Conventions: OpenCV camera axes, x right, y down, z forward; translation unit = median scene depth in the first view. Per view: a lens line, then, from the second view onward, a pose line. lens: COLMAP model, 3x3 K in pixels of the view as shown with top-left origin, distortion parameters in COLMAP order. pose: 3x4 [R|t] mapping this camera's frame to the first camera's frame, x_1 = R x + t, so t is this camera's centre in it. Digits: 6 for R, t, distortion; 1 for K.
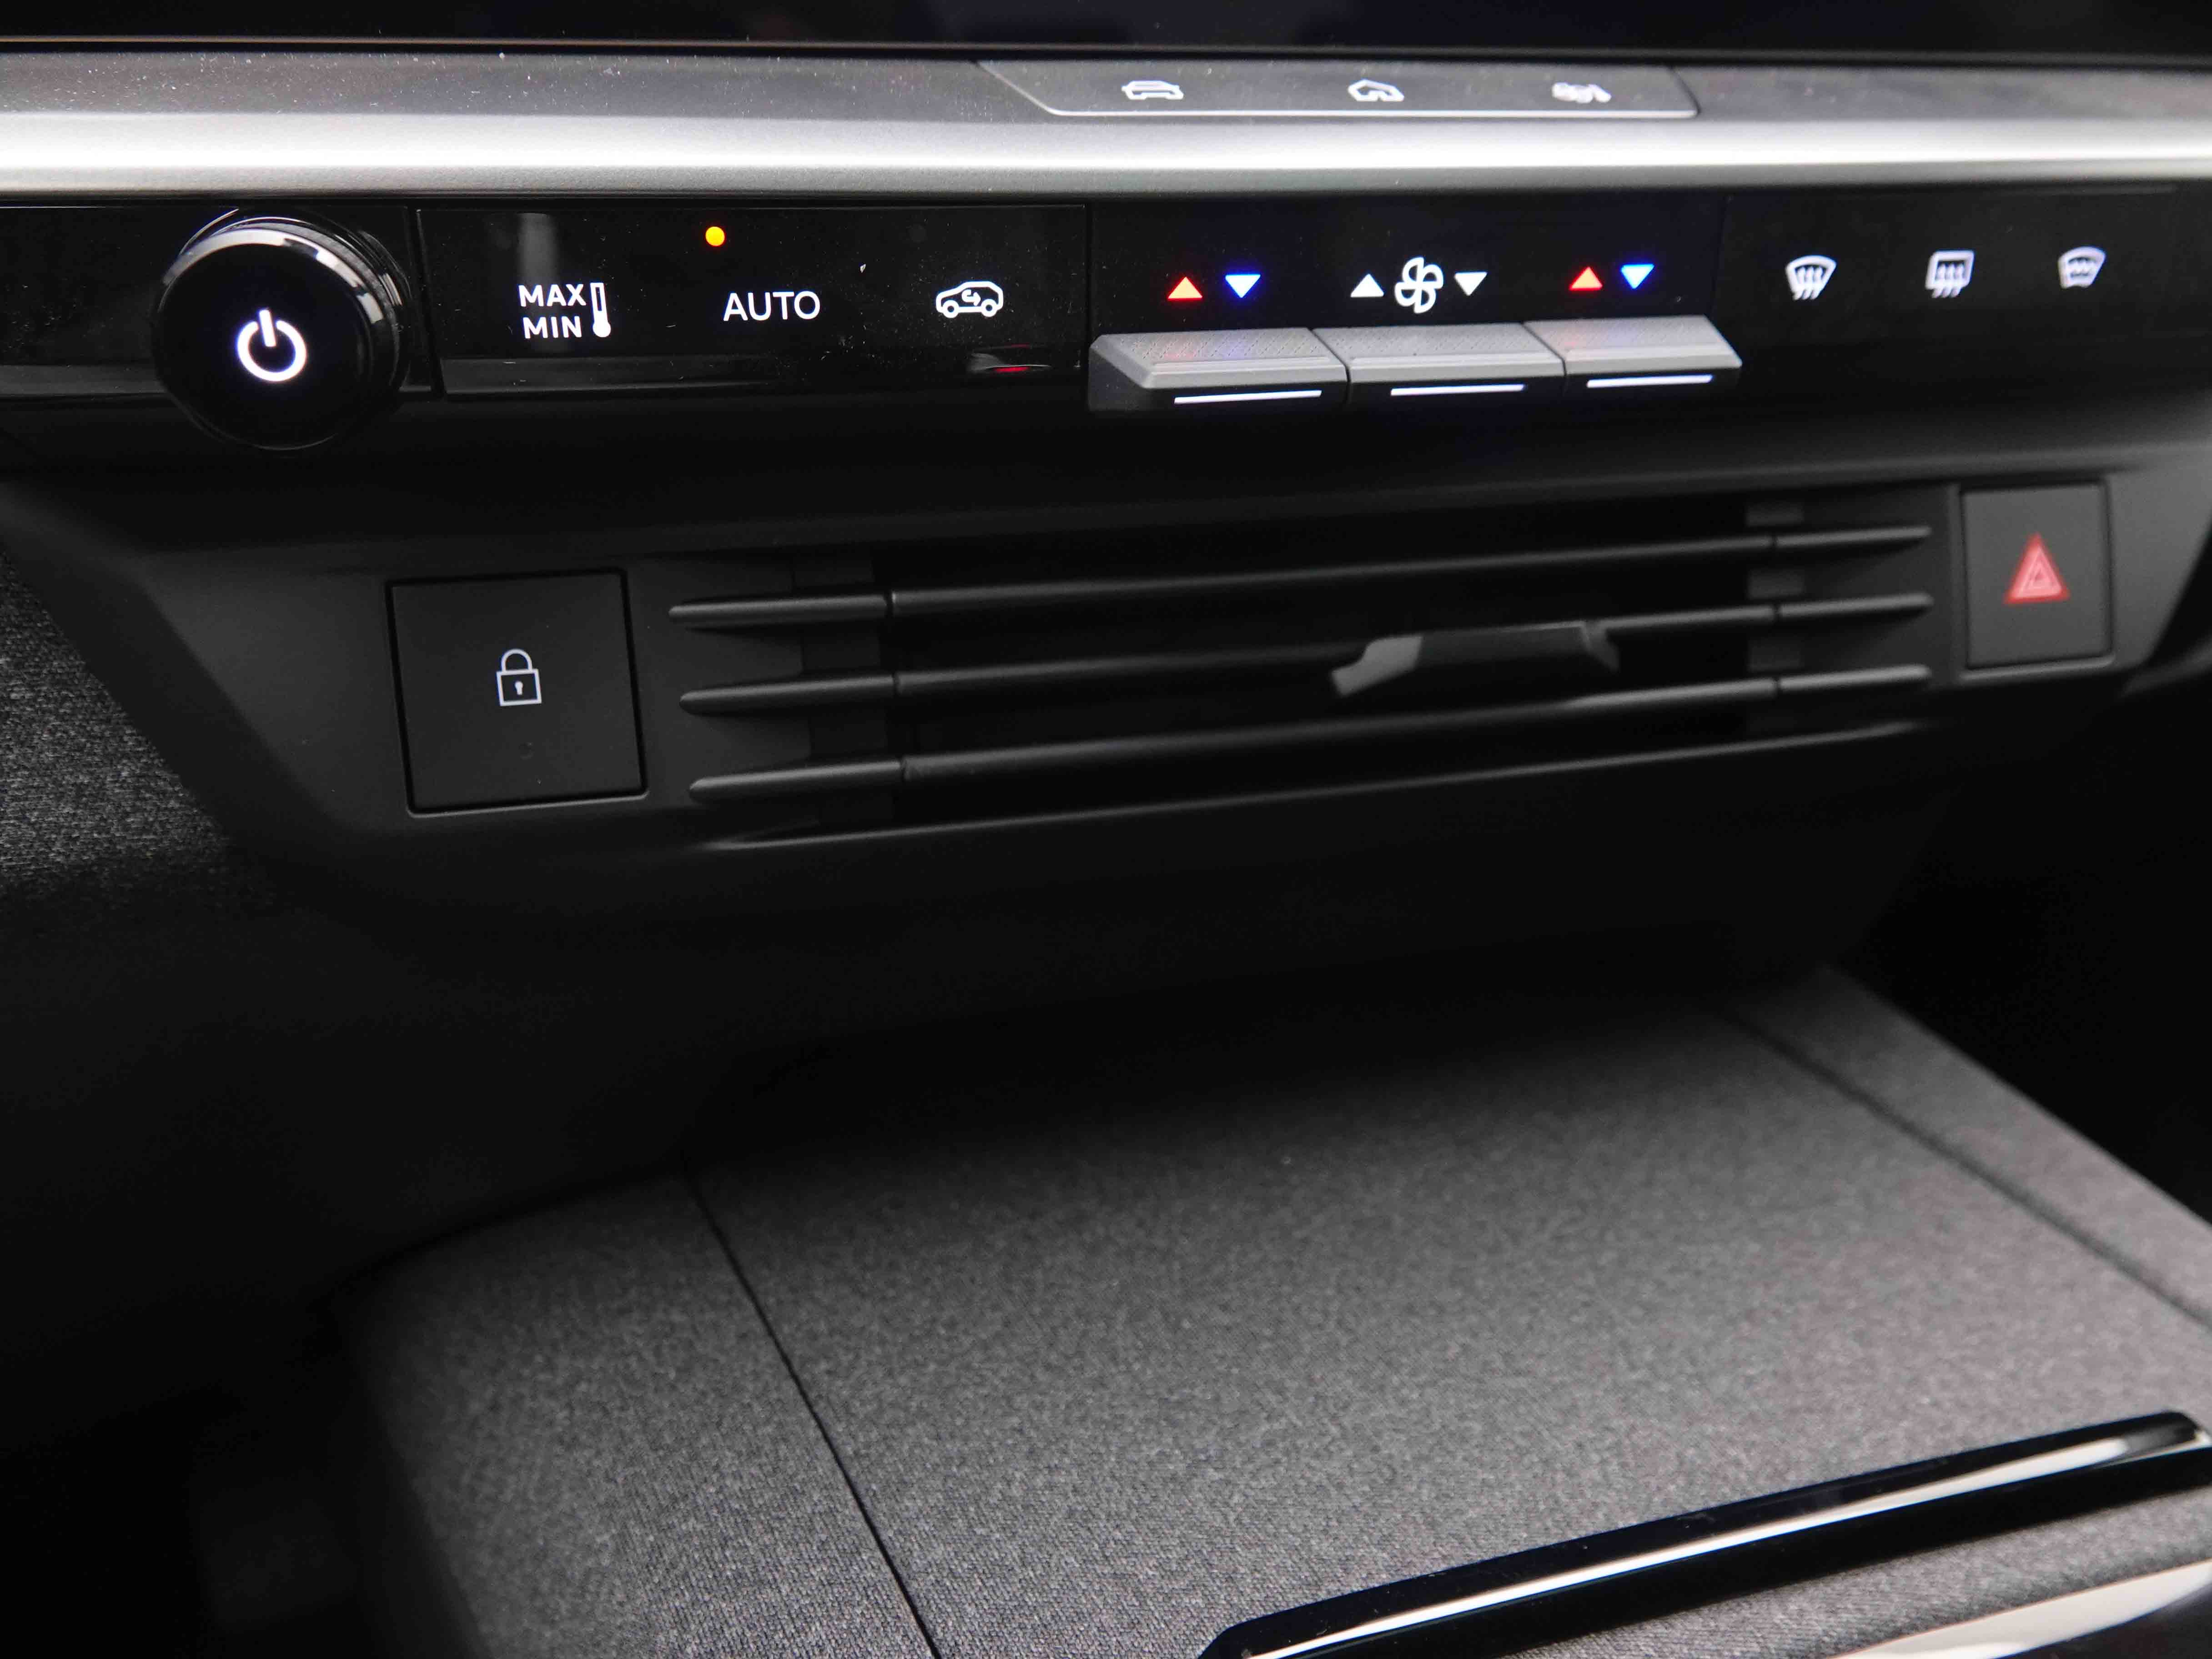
lens RADIAL K [[1715.6, 0, 1111.7], [0, 1715.6, 814.7], [0, 0, 1]] dist [0.004869, -0.012629]
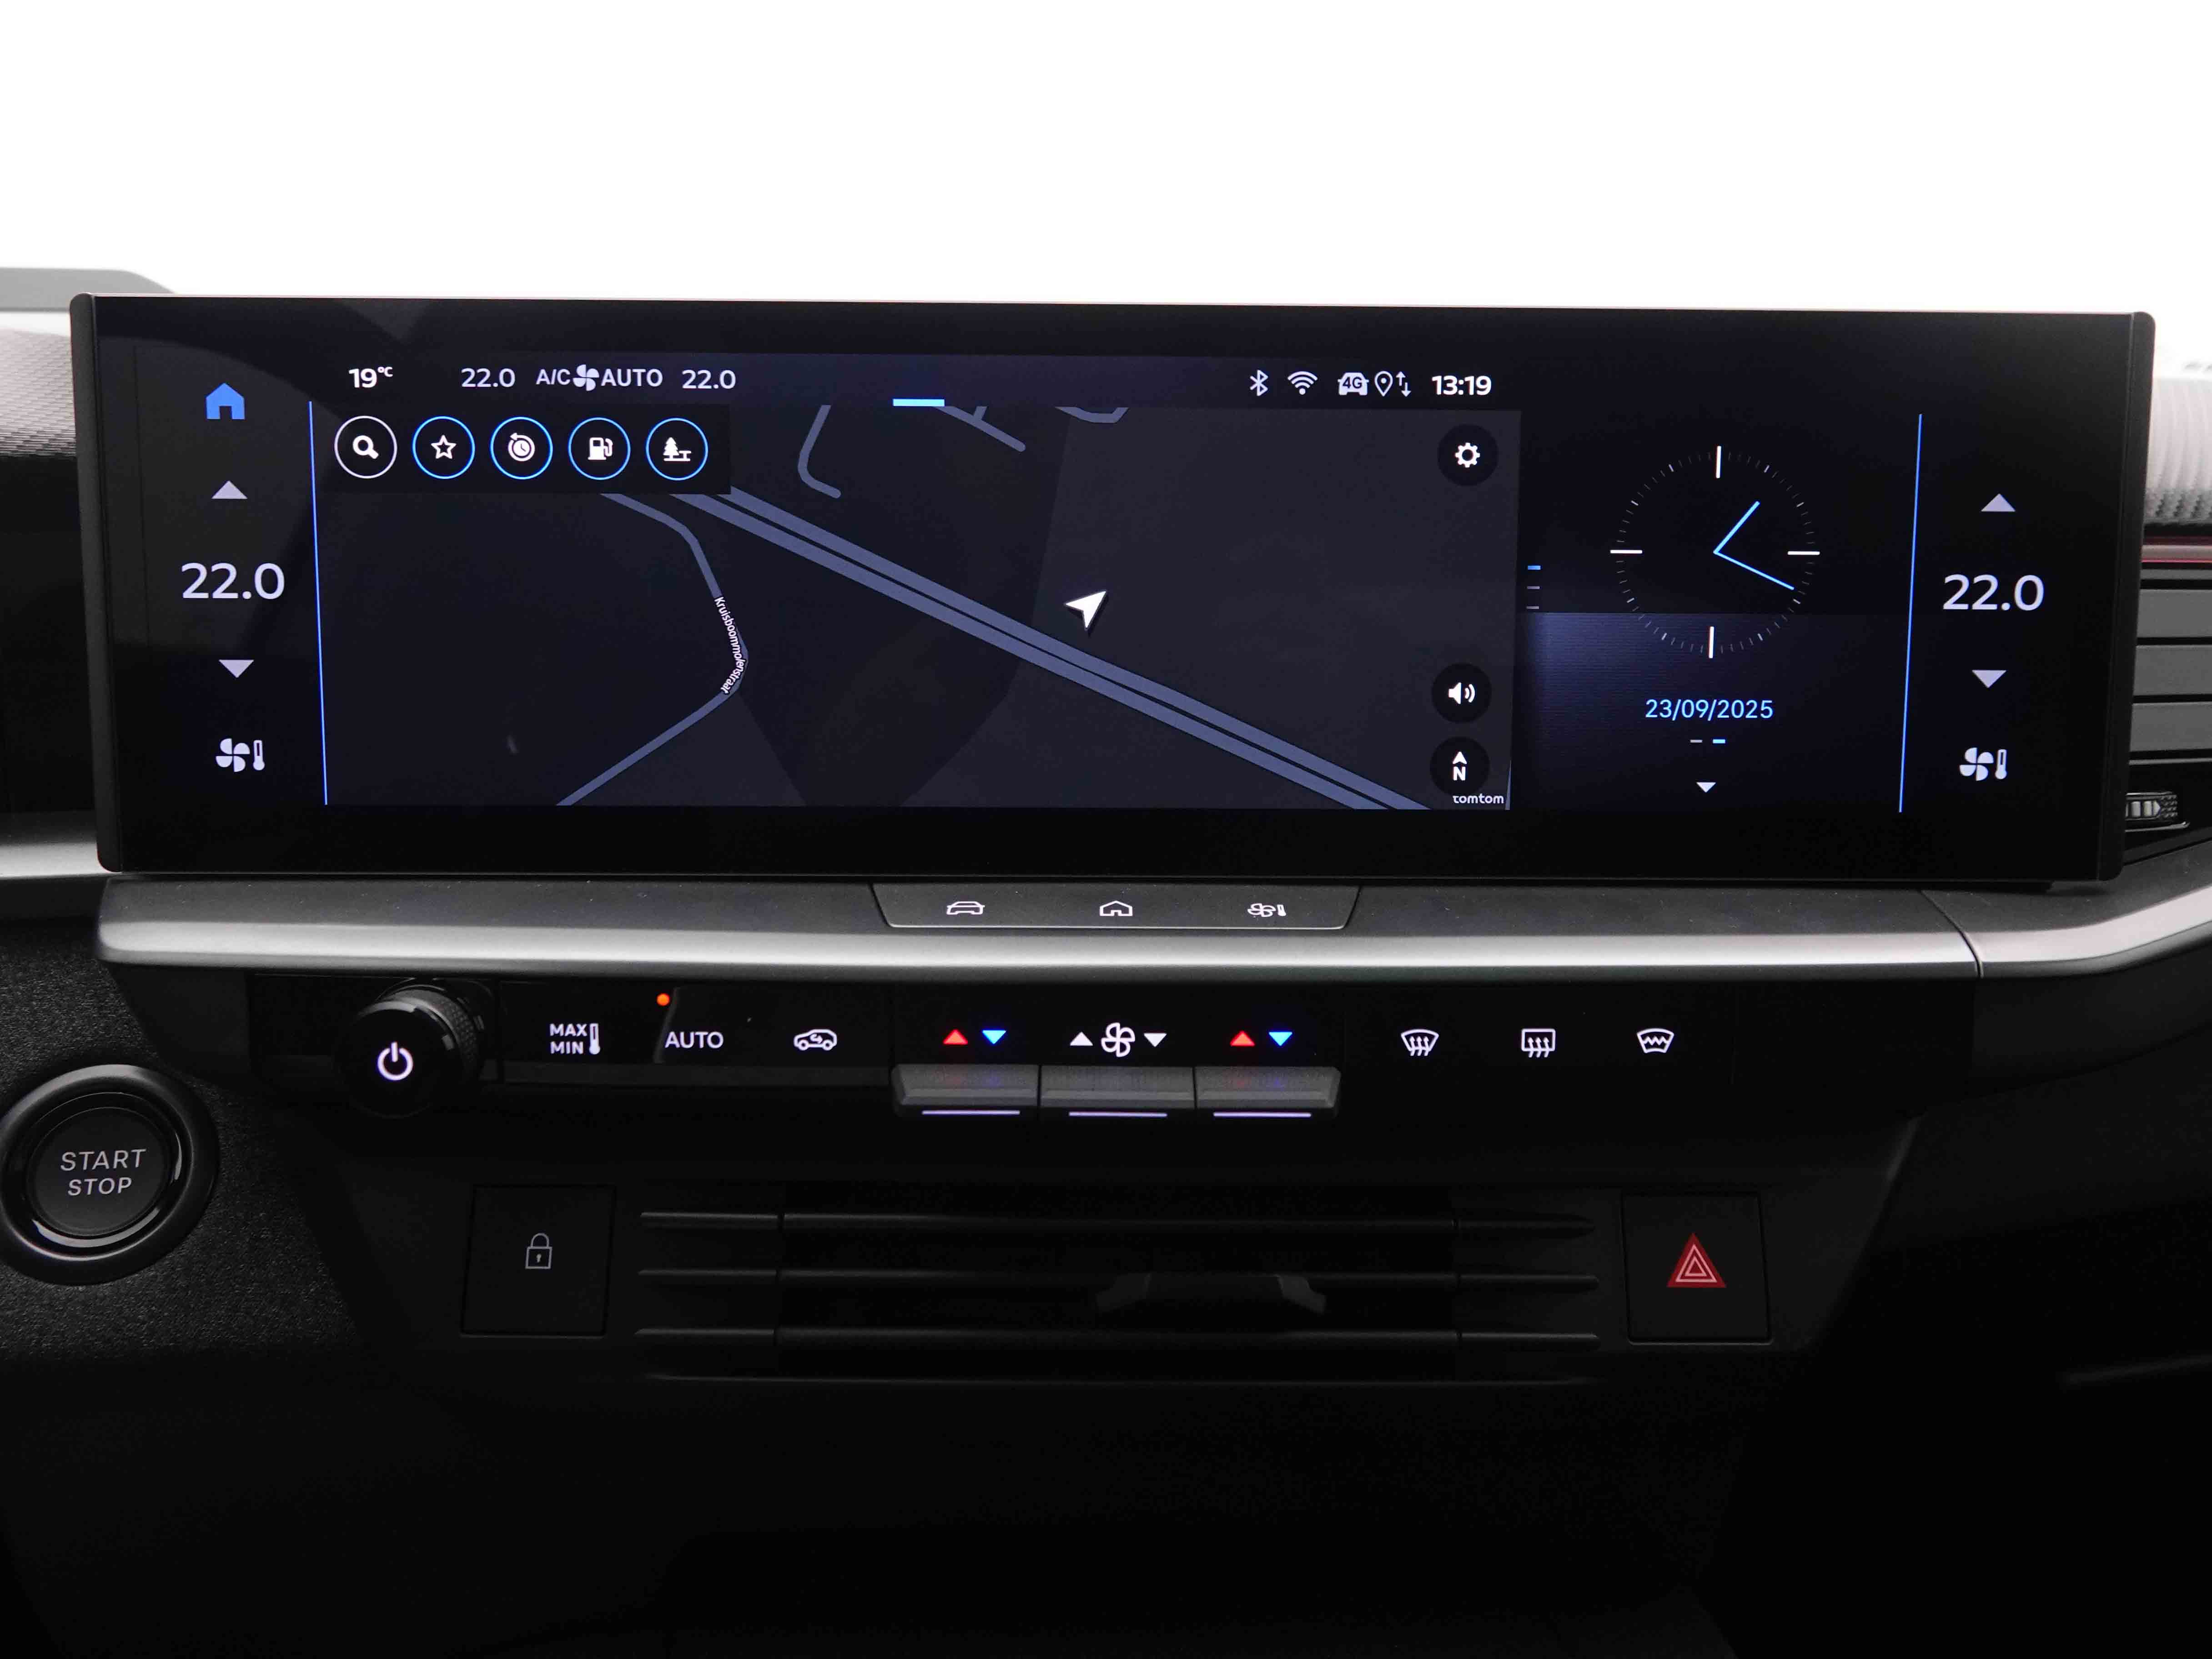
lens RADIAL K [[1715.6, 0, 1110.7], [0, 1715.6, 829.9], [0, 0, 1]] dist [0.004869, -0.012629]
pose [[0.965713, 0.028932, -0.257994, 0.559784], [-0.103215, 0.954643, -0.279292, -0.063406], [0.238212, 0.296345, 0.924897, -0.452750]]
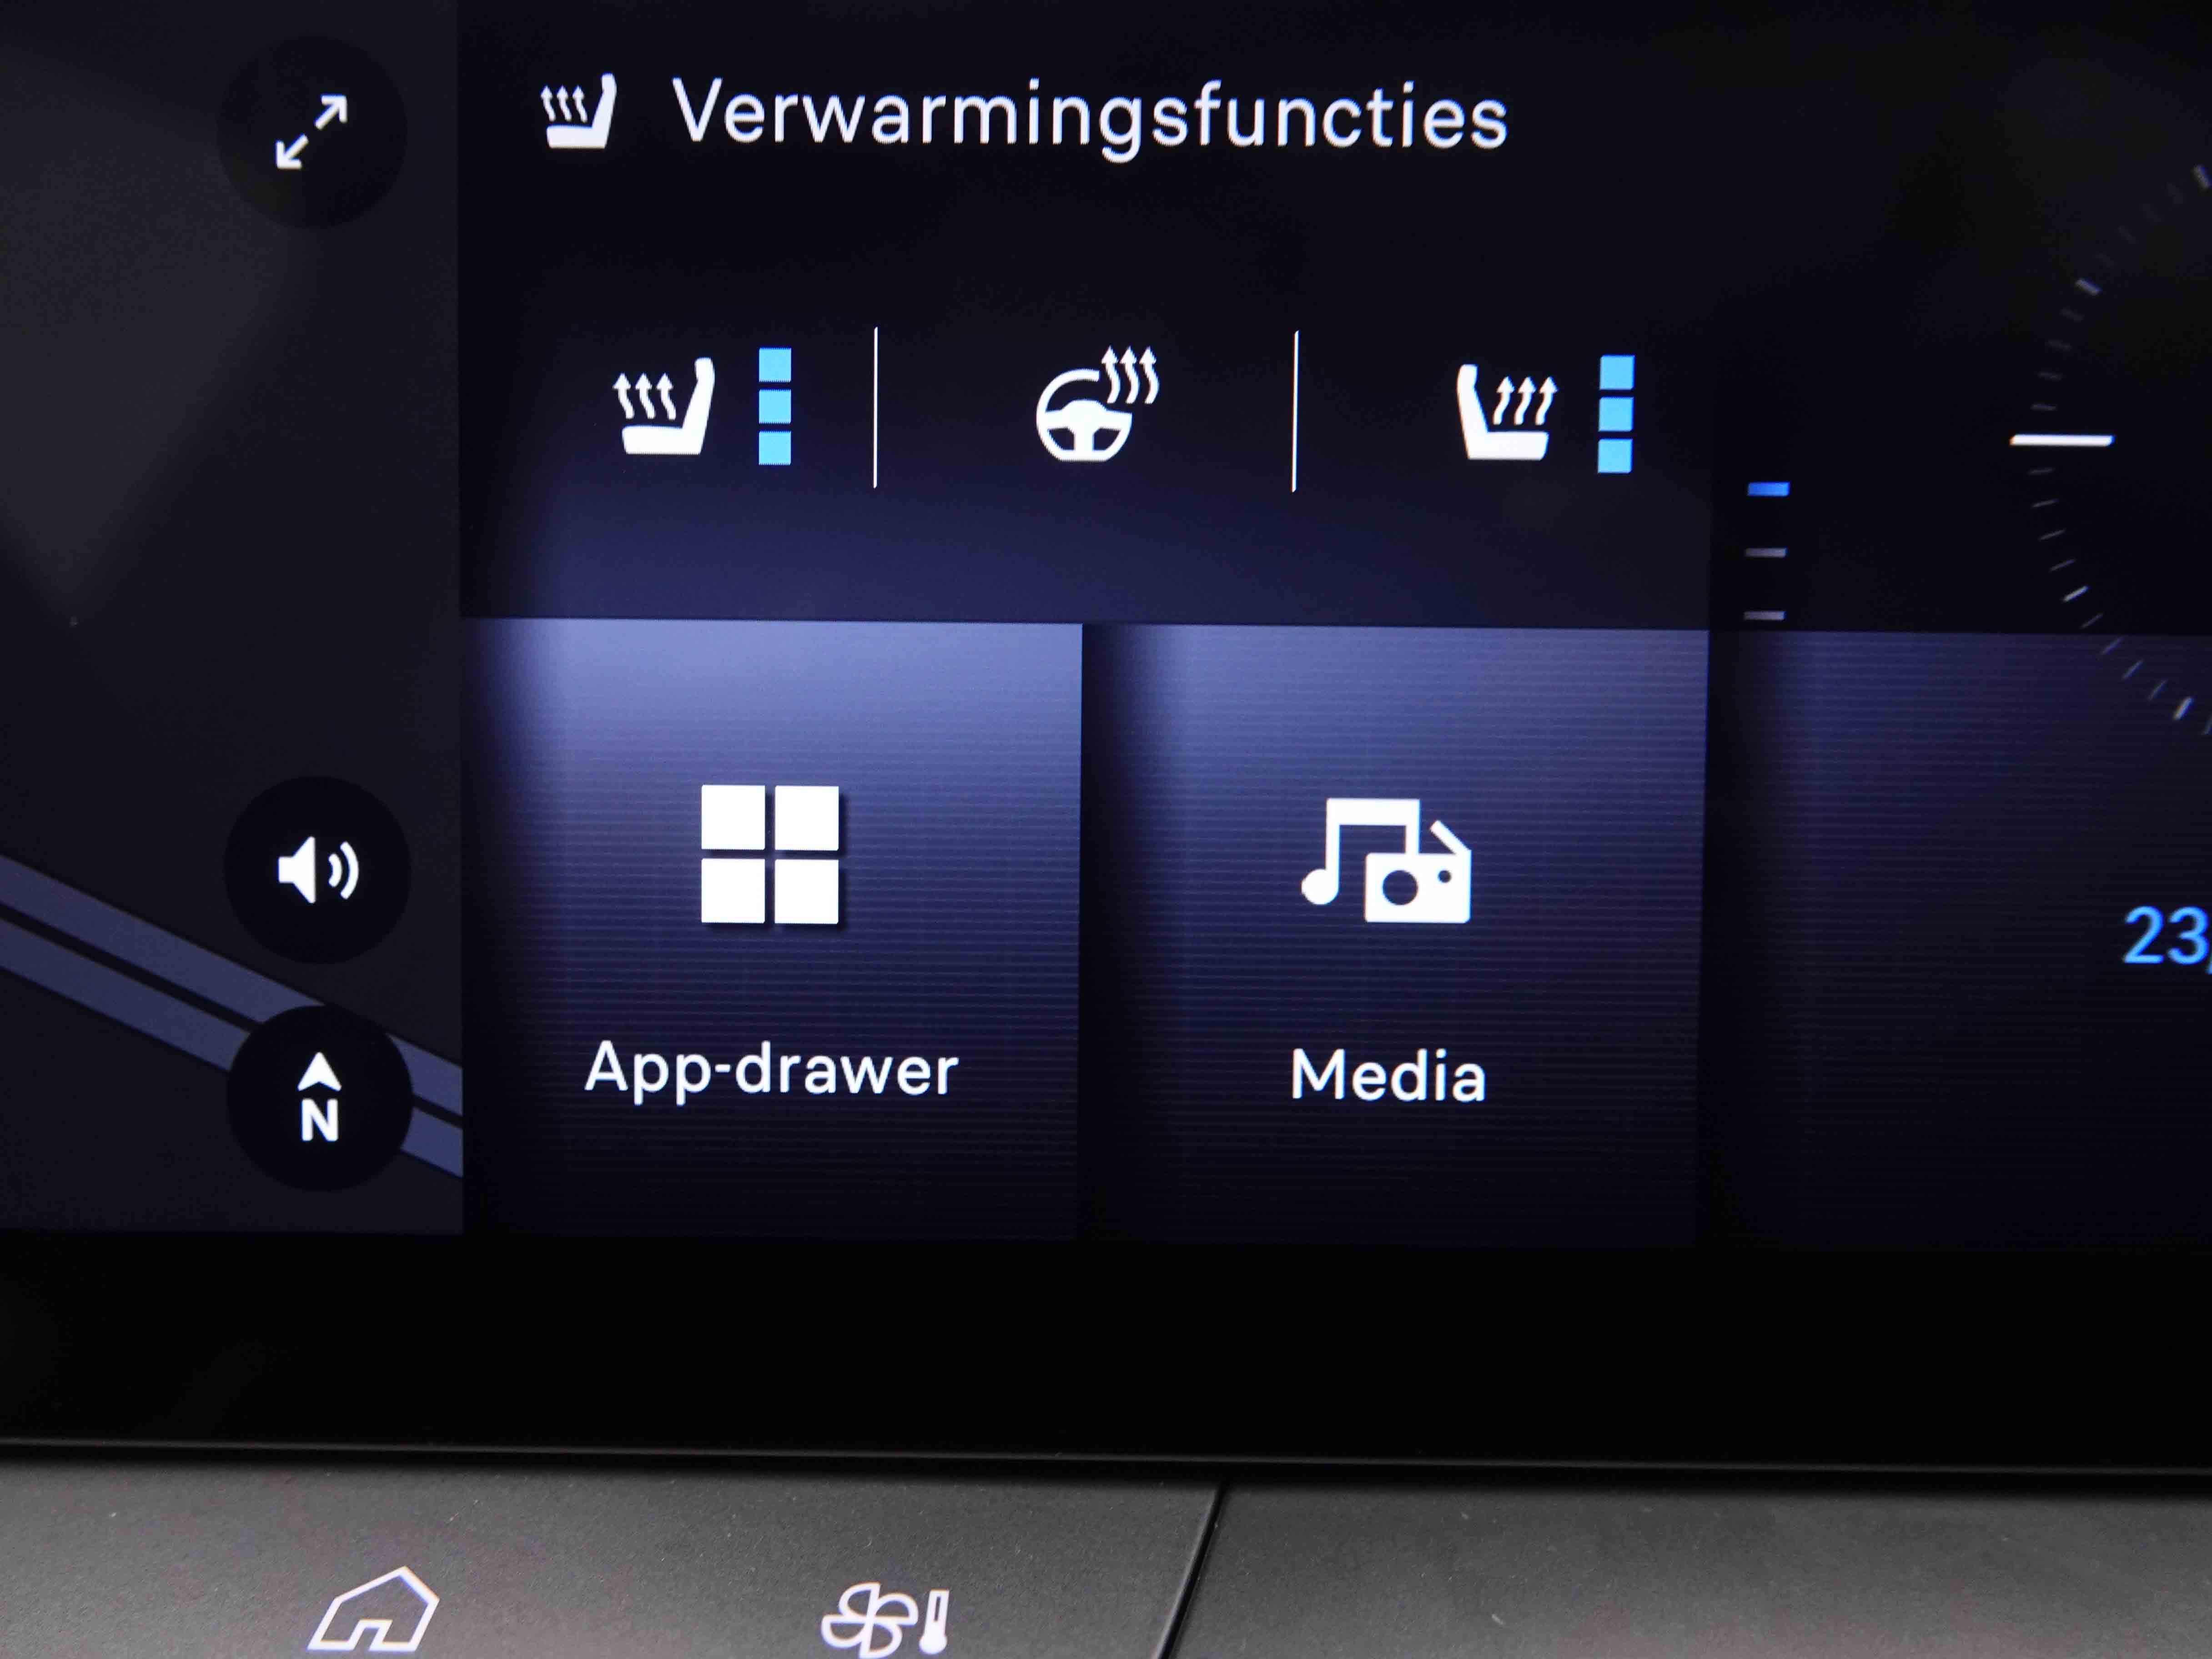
lens RADIAL K [[1715.6, 0, 1130.2], [0, 1715.6, 798.3], [0, 0, 1]] dist [0.004869, -0.012629]
pose [[0.960814, 0.021090, -0.276389, 0.481444], [-0.113820, 0.939182, -0.324008, -0.517963], [0.252746, 0.342770, 0.904780, 0.584050]]
